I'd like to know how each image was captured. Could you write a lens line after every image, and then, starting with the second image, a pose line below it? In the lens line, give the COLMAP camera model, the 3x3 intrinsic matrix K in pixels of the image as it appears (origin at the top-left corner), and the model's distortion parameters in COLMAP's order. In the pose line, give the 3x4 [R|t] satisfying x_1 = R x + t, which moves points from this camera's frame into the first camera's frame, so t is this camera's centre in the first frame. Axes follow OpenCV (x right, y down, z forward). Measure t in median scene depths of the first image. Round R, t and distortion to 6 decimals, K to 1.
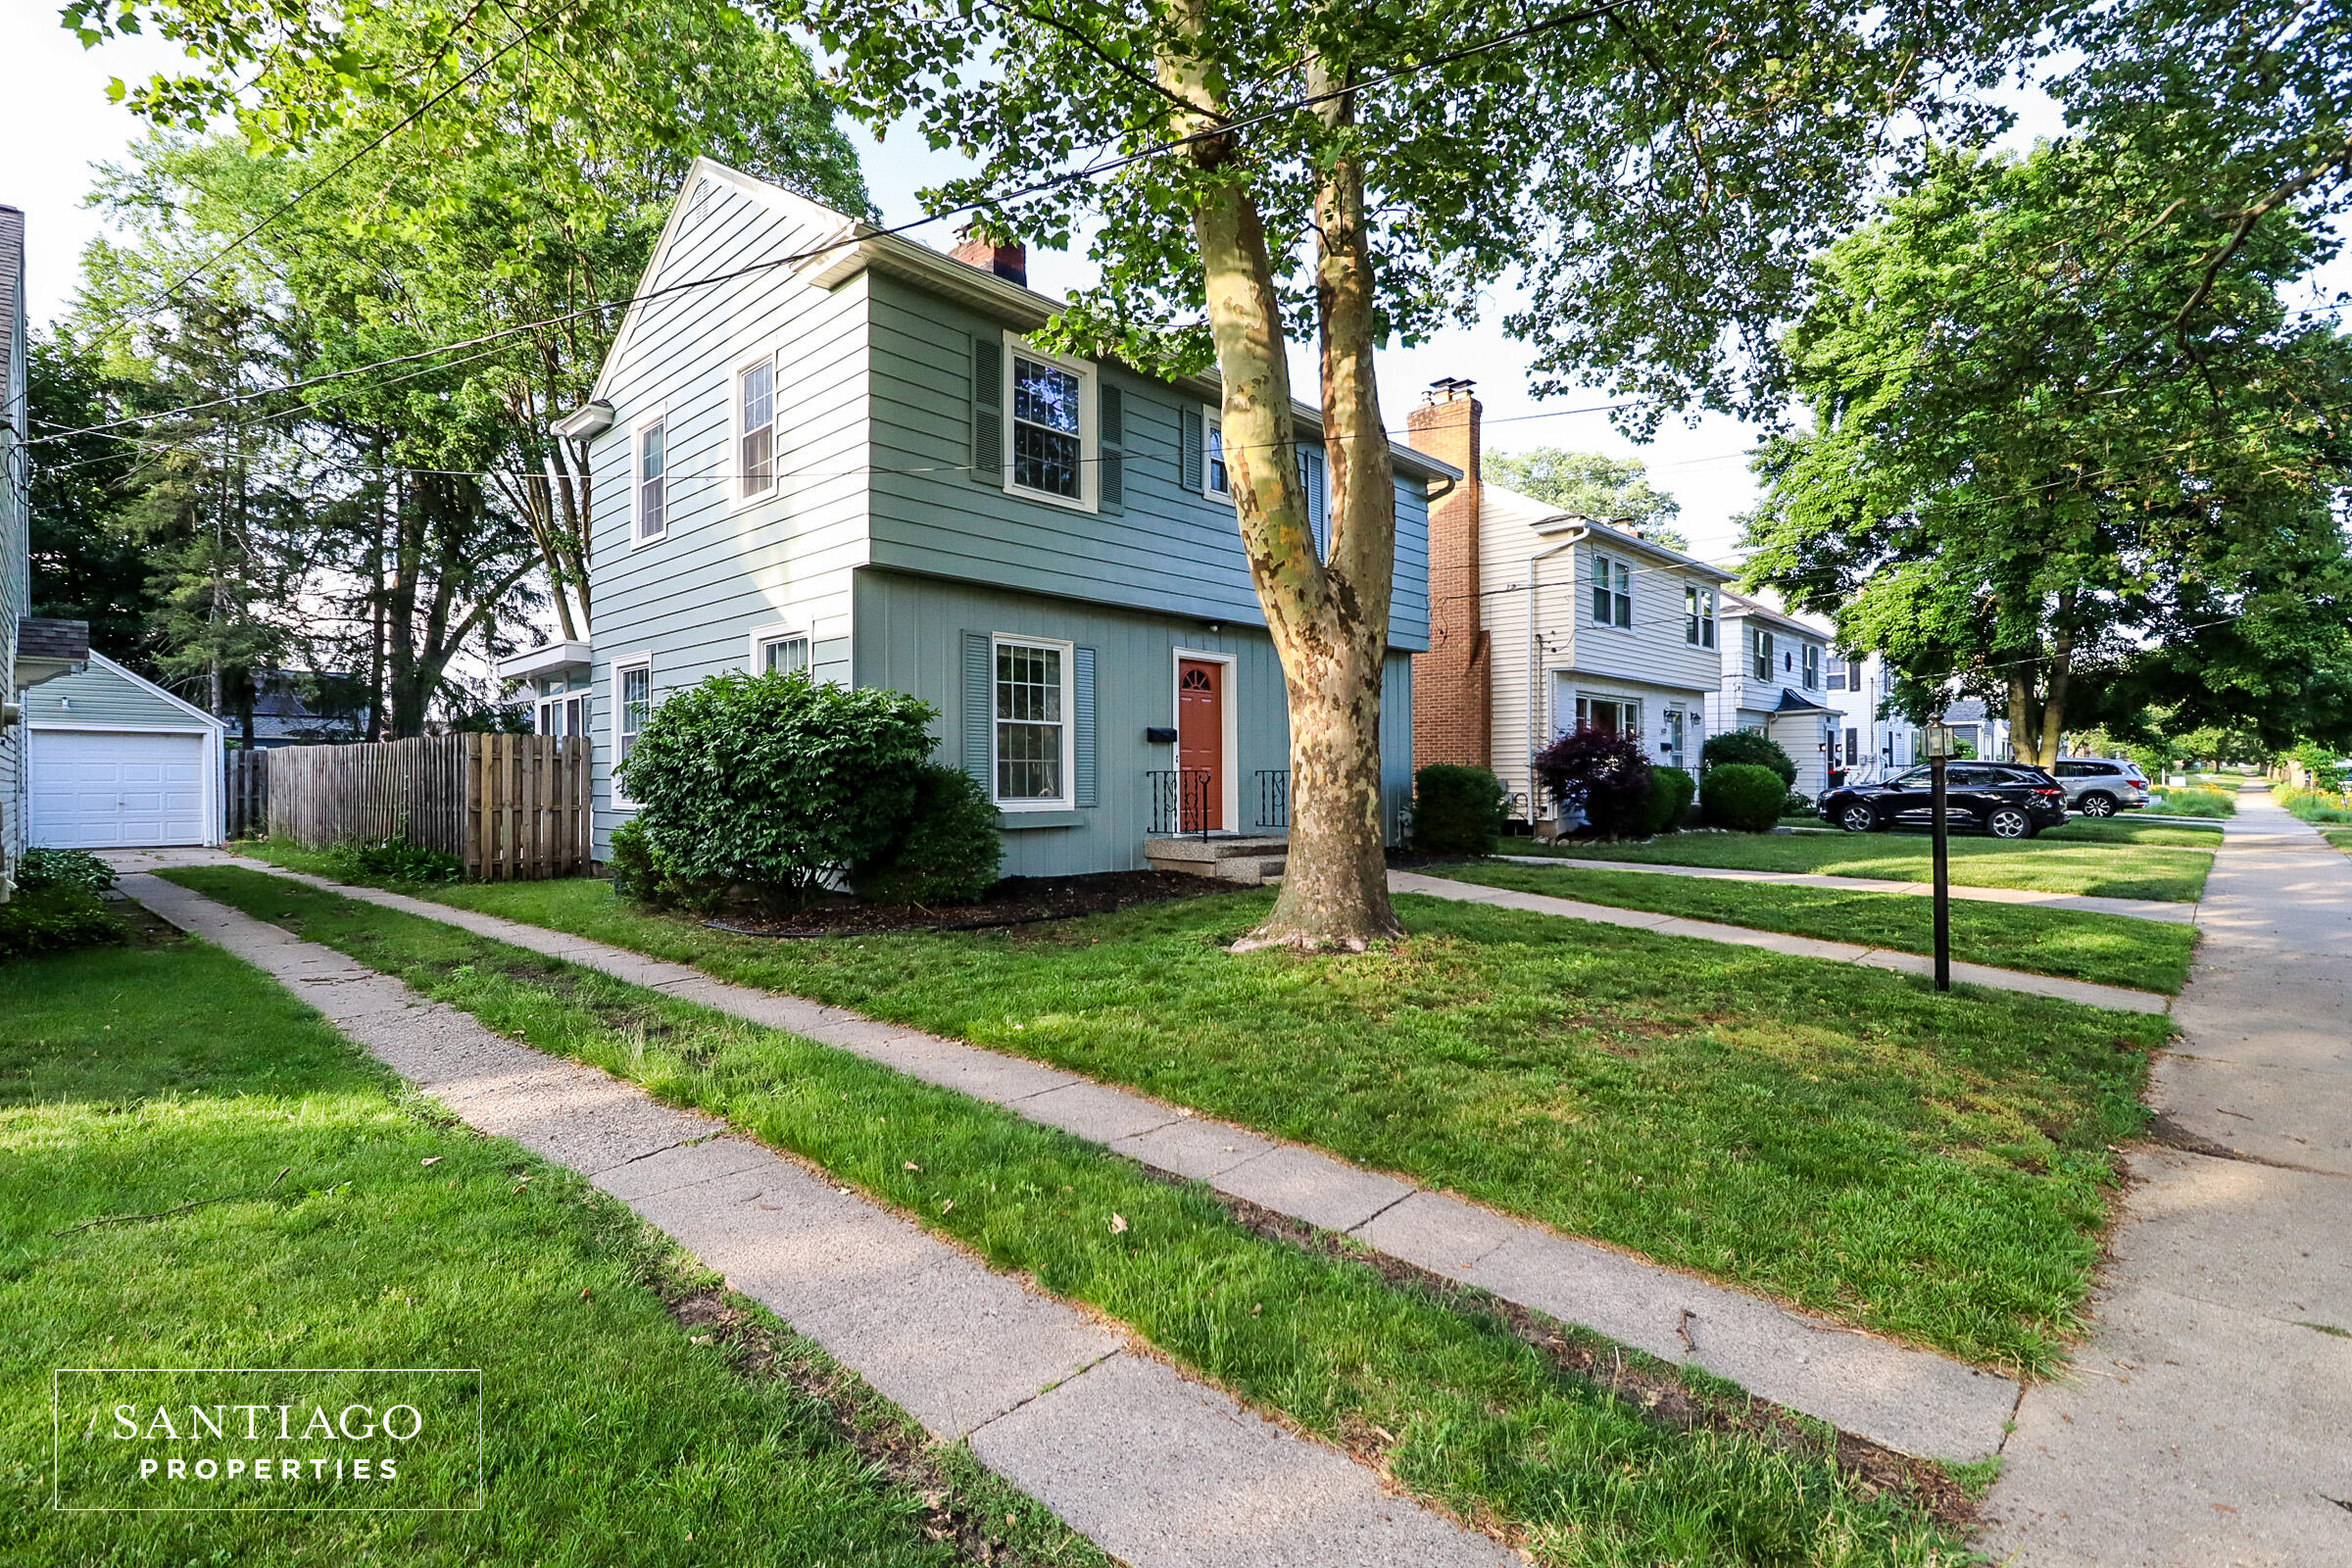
lens RADIAL K [[1078.9, 0, 1176.0], [0, 1078.9, 784.0], [0, 0, 1]] dist [-0.008952, -0.000296]
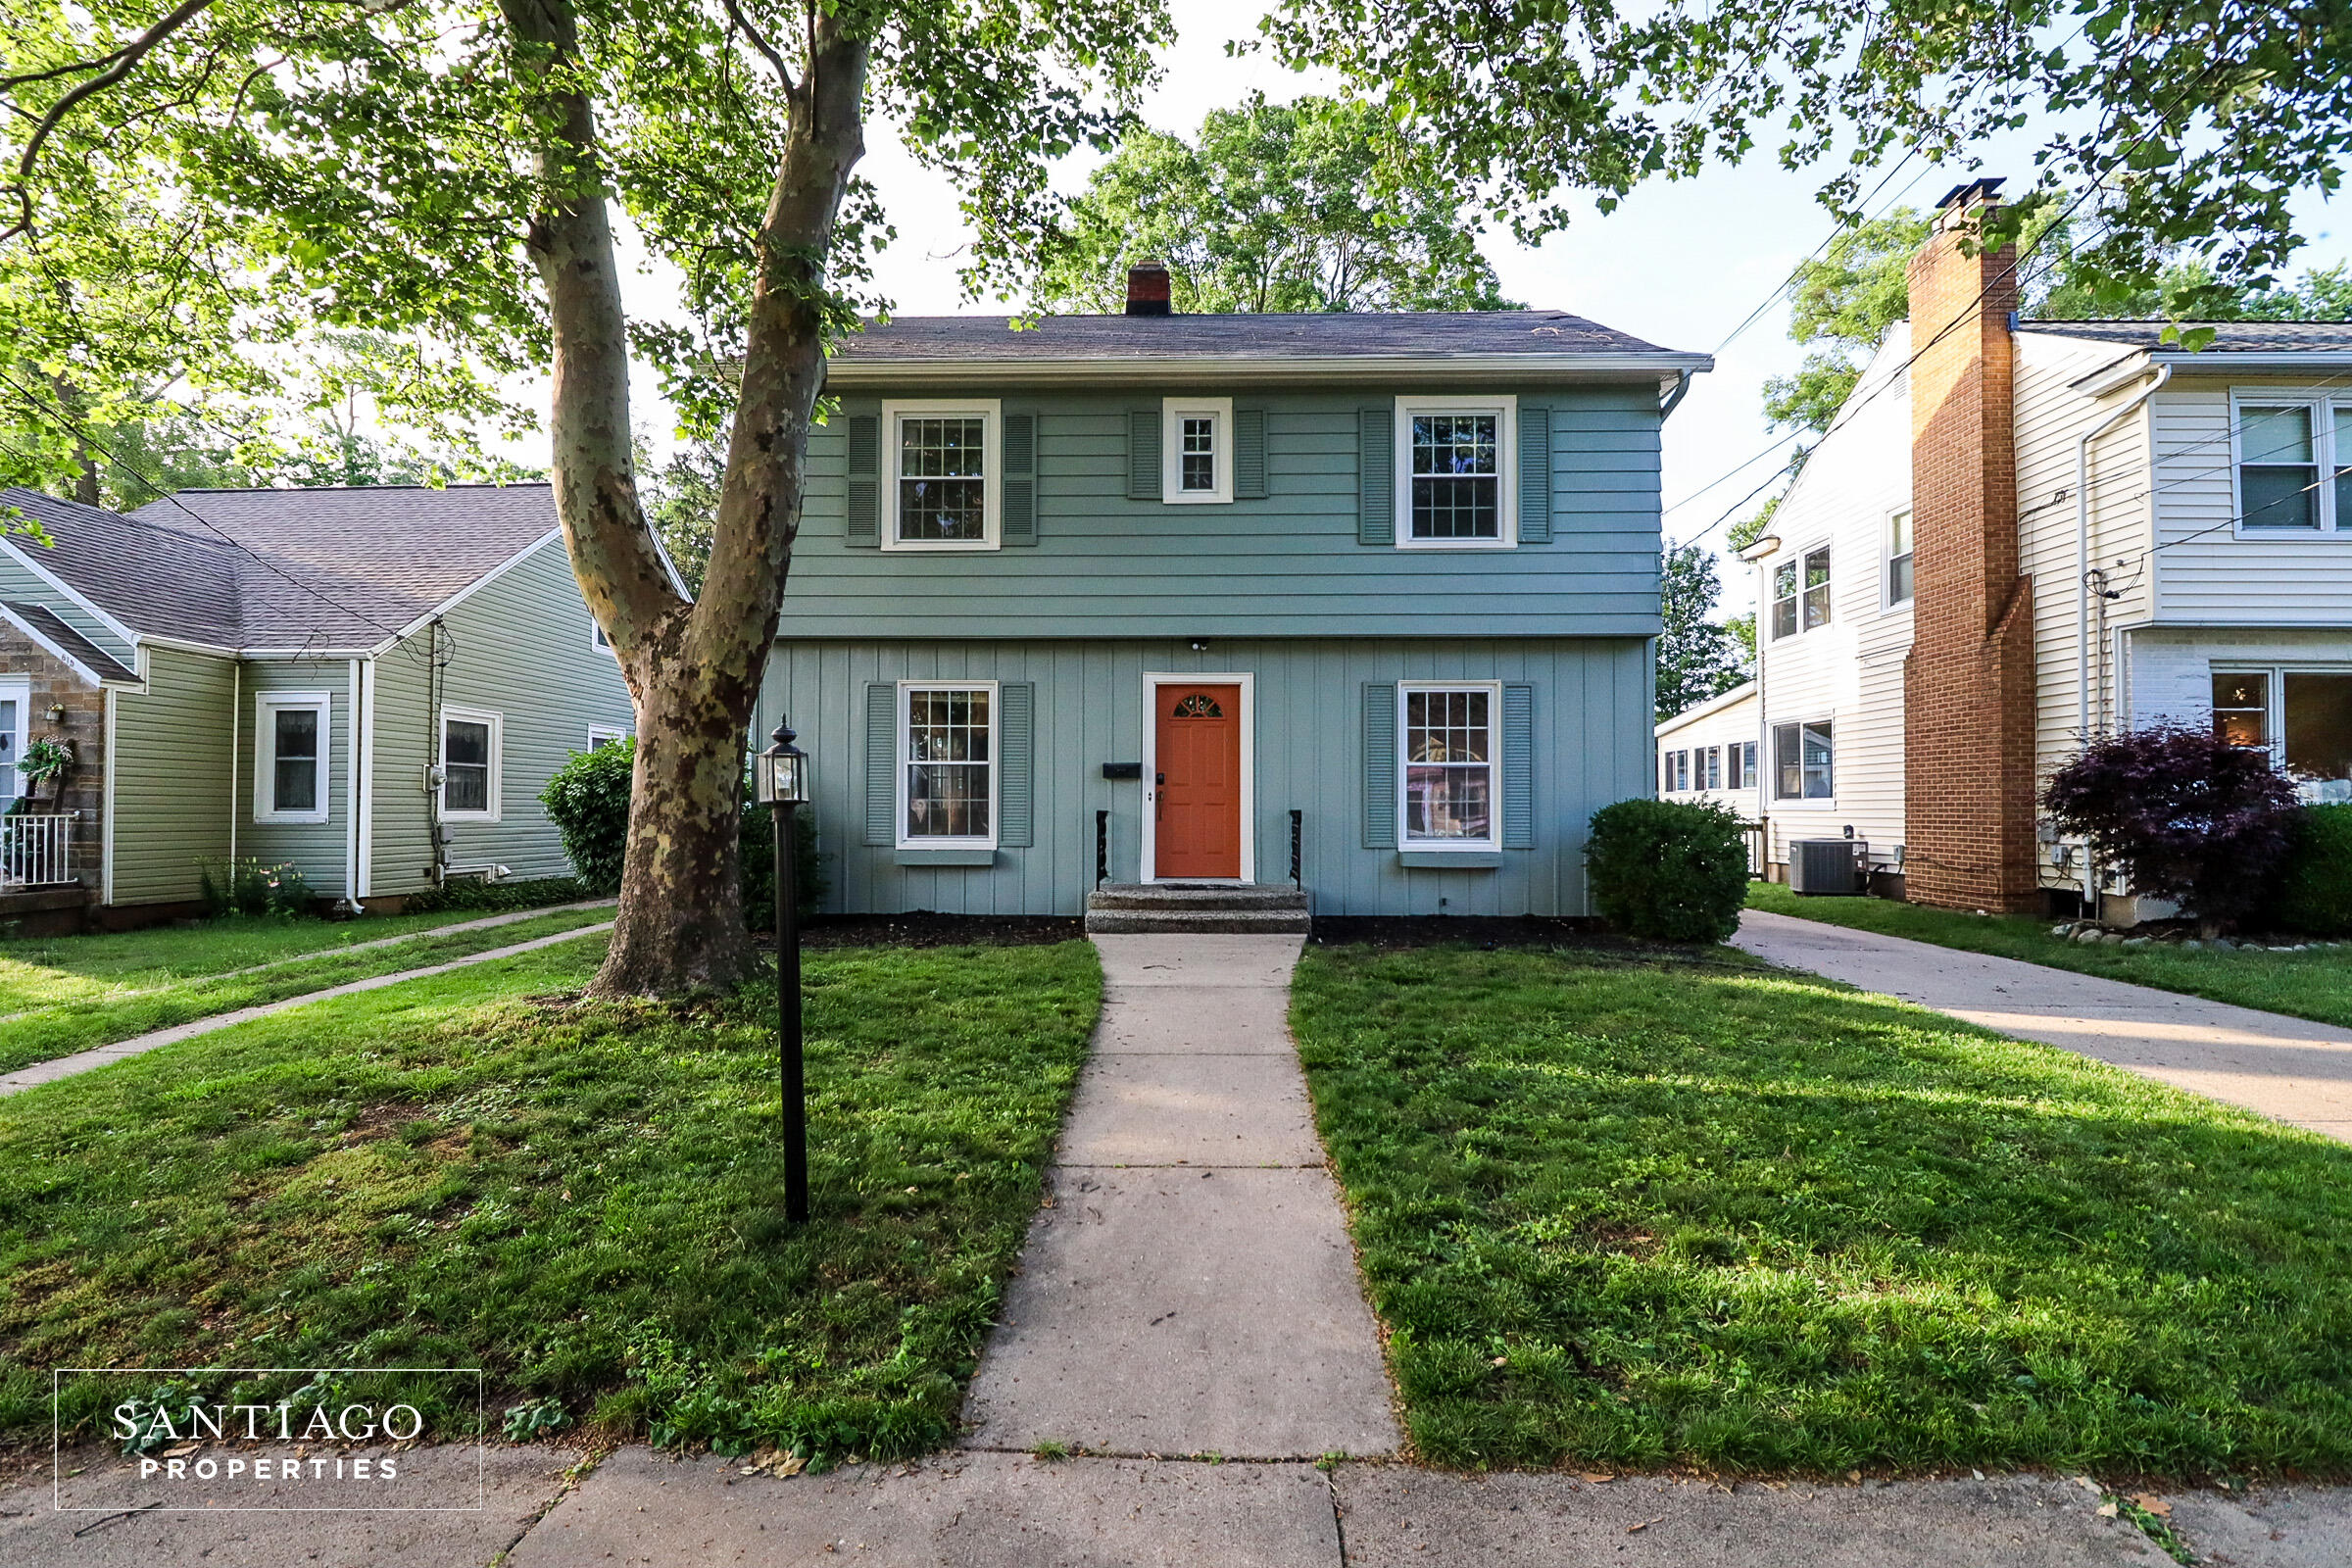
lens RADIAL K [[1078.9, 0, 1176.0], [0, 1078.9, 784.0], [0, 0, 1]] dist [-0.008952, -0.000296]
pose [[0.667259, -0.009728, -0.744762, 0.695336], [-0.009677, 0.999717, -0.021728, -0.014605], [0.744763, 0.021705, 0.666976, 0.421776]]
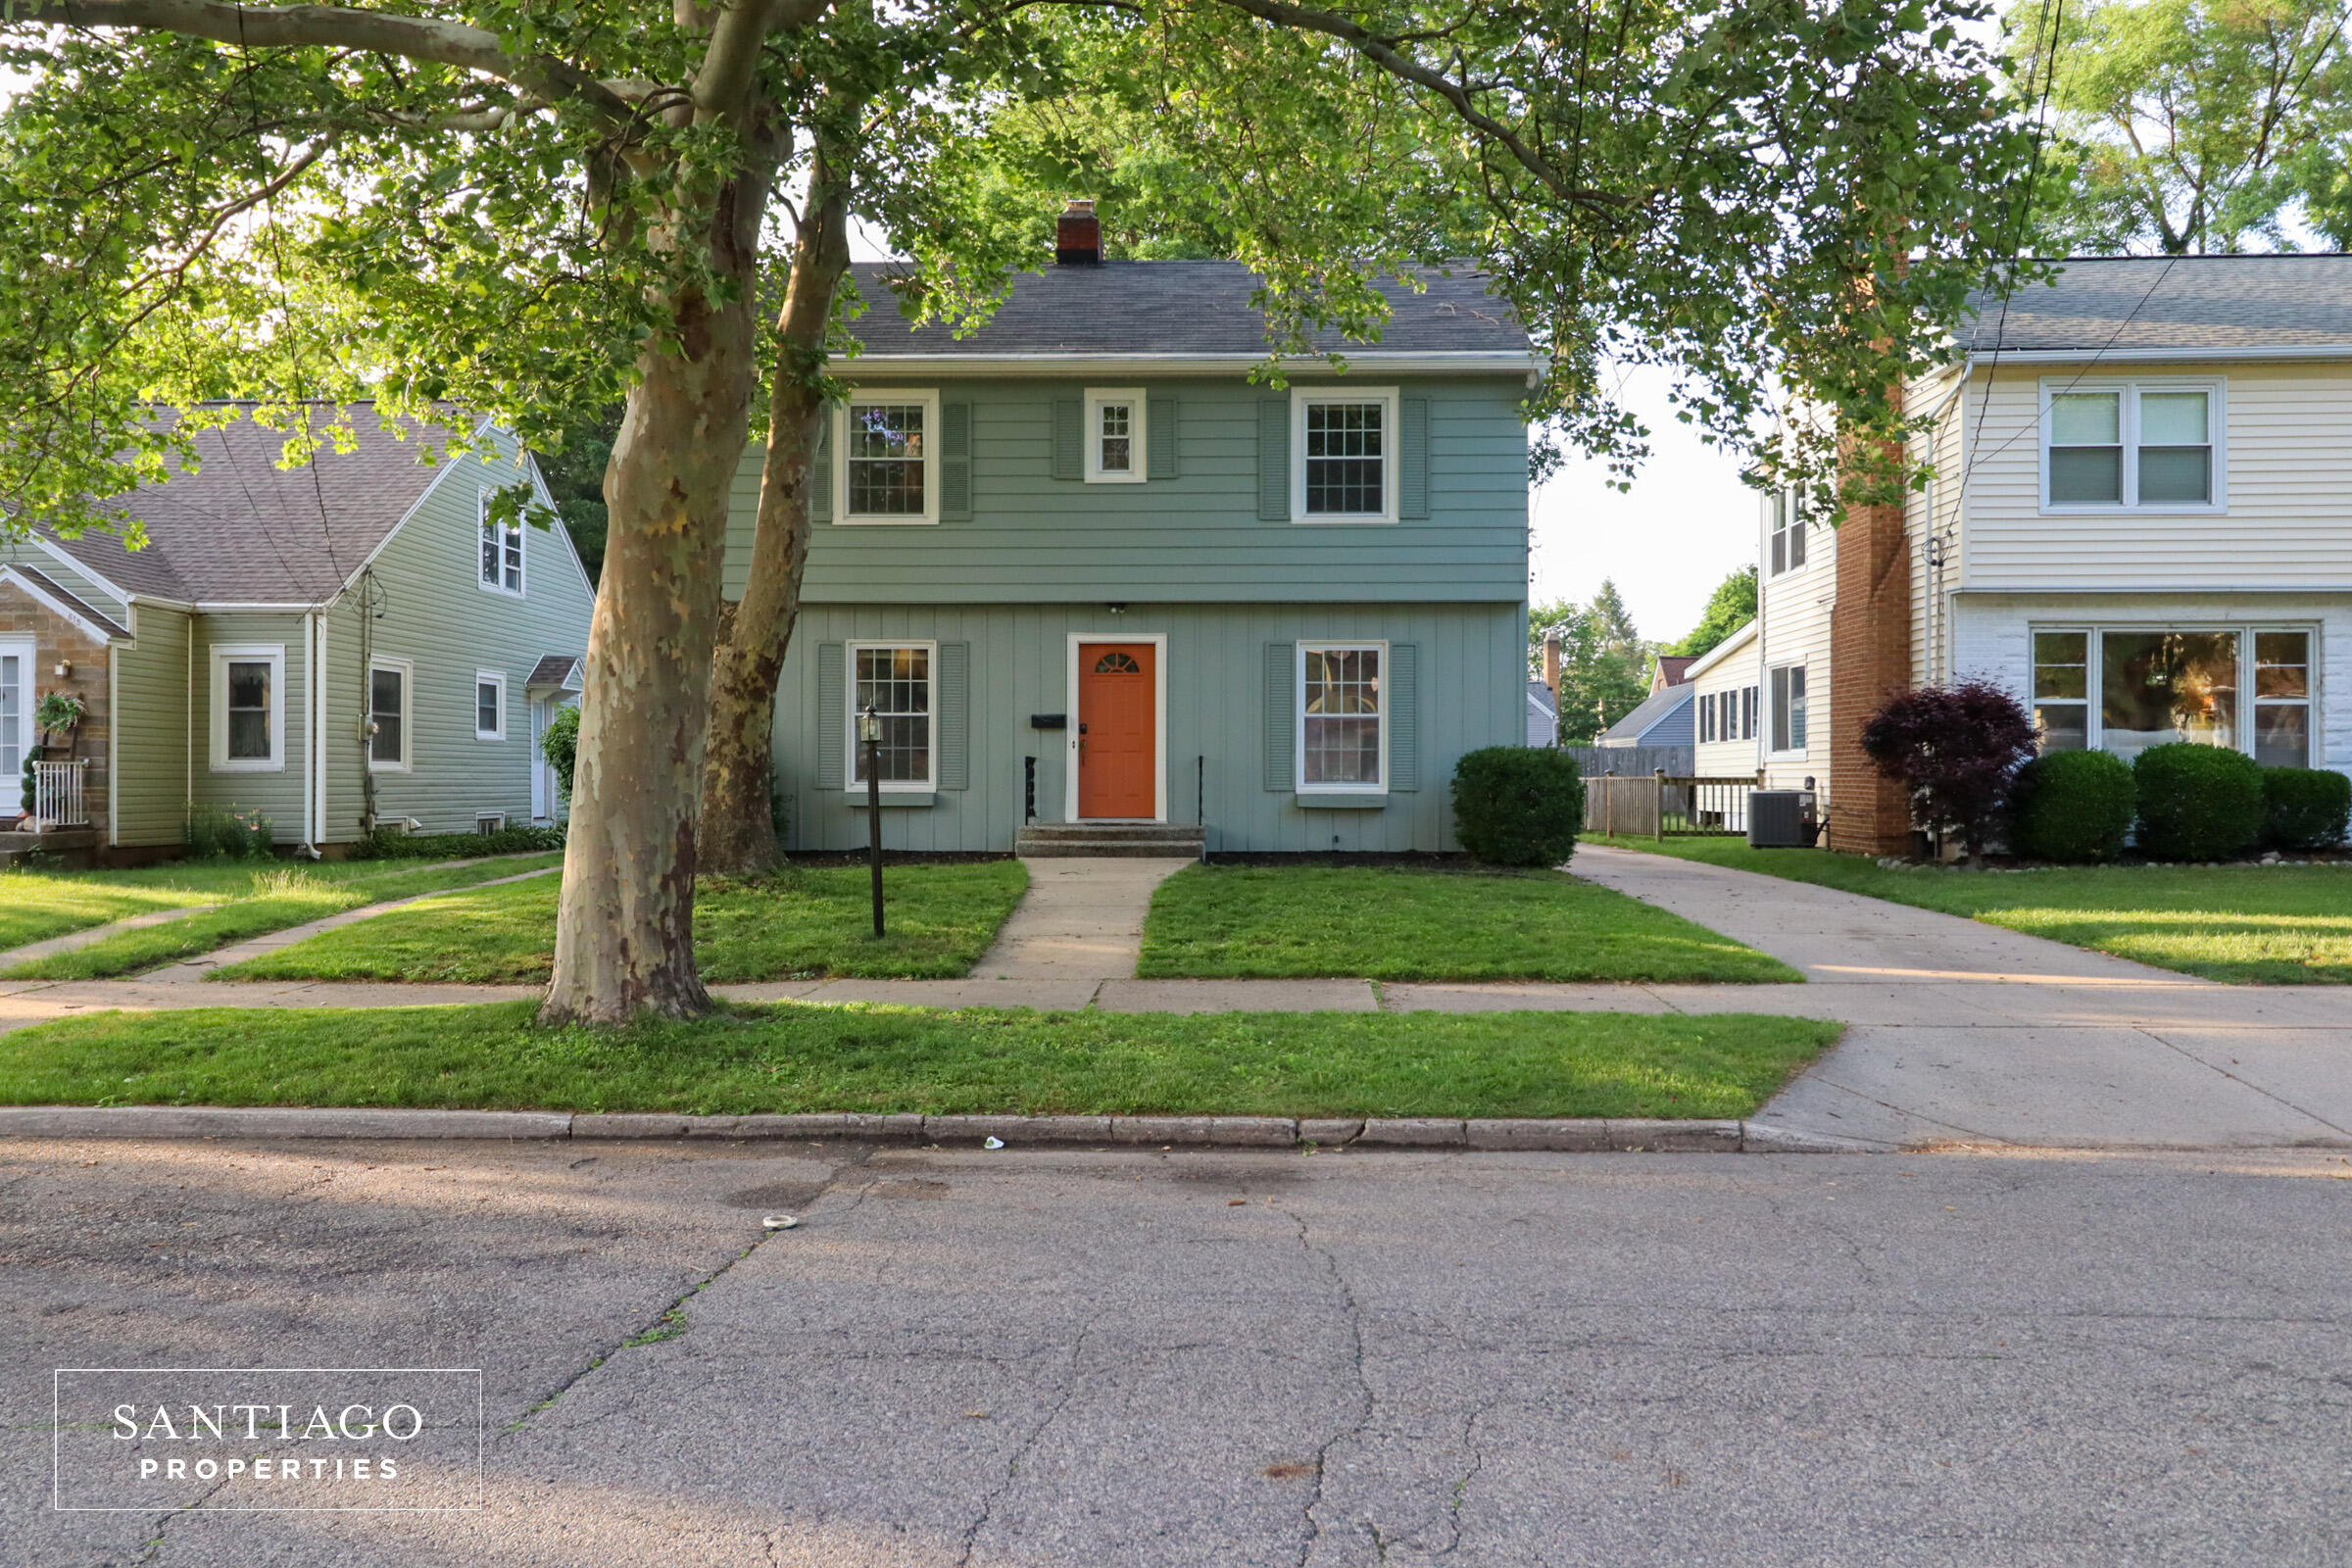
lens RADIAL K [[1823.1, 0, 1169.2], [0, 1823.1, 761.4], [0, 0, 1]] dist [0.006638, 0.003037]
pose [[0.667278, 0.000590, -0.744809, 1.338042], [-0.009156, 0.999931, -0.007411, 0.003997], [0.744753, 0.011765, 0.667237, -0.062939]]
